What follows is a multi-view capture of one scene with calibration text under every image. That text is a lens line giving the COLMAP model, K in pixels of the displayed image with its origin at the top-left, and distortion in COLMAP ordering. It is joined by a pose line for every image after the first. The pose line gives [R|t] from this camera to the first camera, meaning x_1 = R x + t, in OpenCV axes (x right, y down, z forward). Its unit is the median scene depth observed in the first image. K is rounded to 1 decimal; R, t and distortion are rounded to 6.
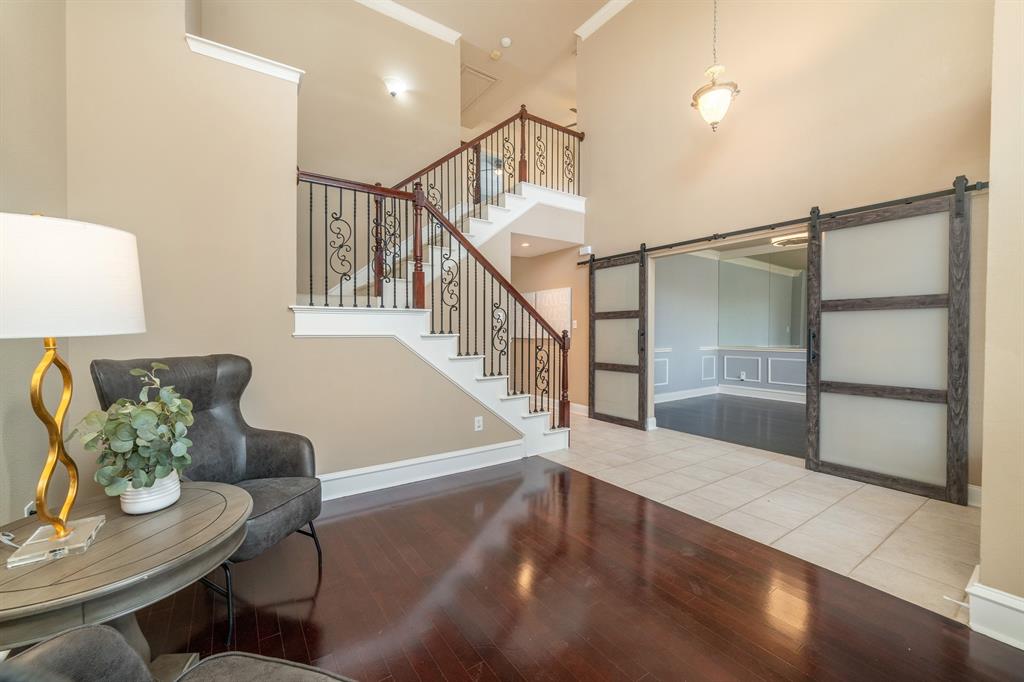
lens RADIAL K [[414.7, 0, 508.4], [0, 414.7, 336.0], [0, 0, 1]] dist [-0.001321, 0.000147]
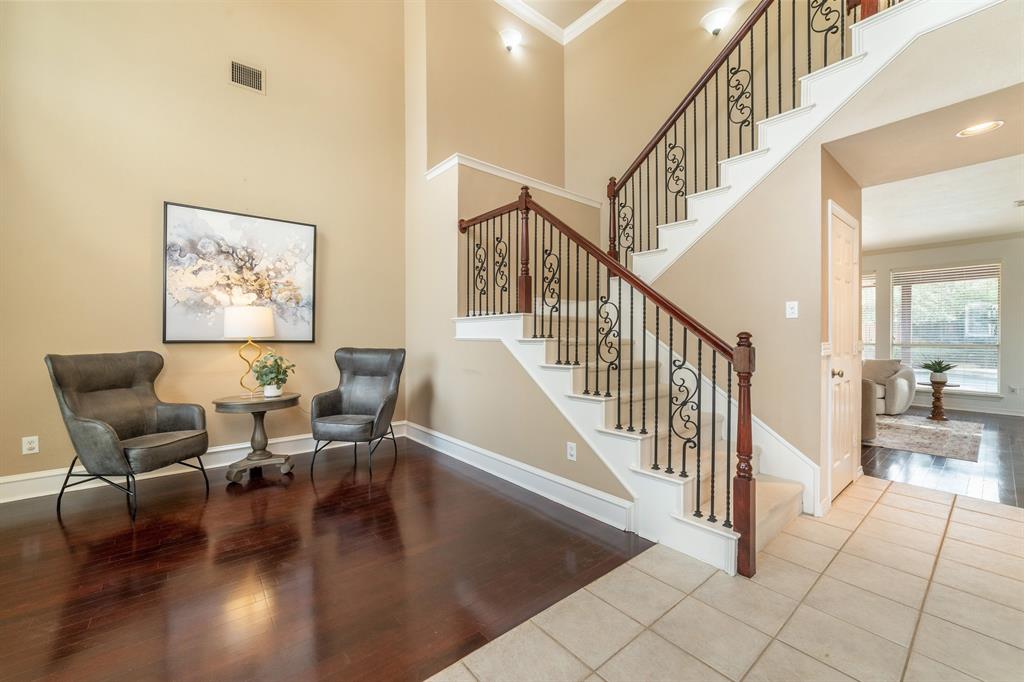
lens RADIAL K [[414.7, 0, 508.4], [0, 414.7, 336.0], [0, 0, 1]] dist [-0.001321, 0.000147]
pose [[0.056753, 0.008750, -0.998350, 0.681235], [-0.002119, 0.999960, 0.008644, -0.015827], [0.998386, 0.001625, 0.056769, 0.795577]]
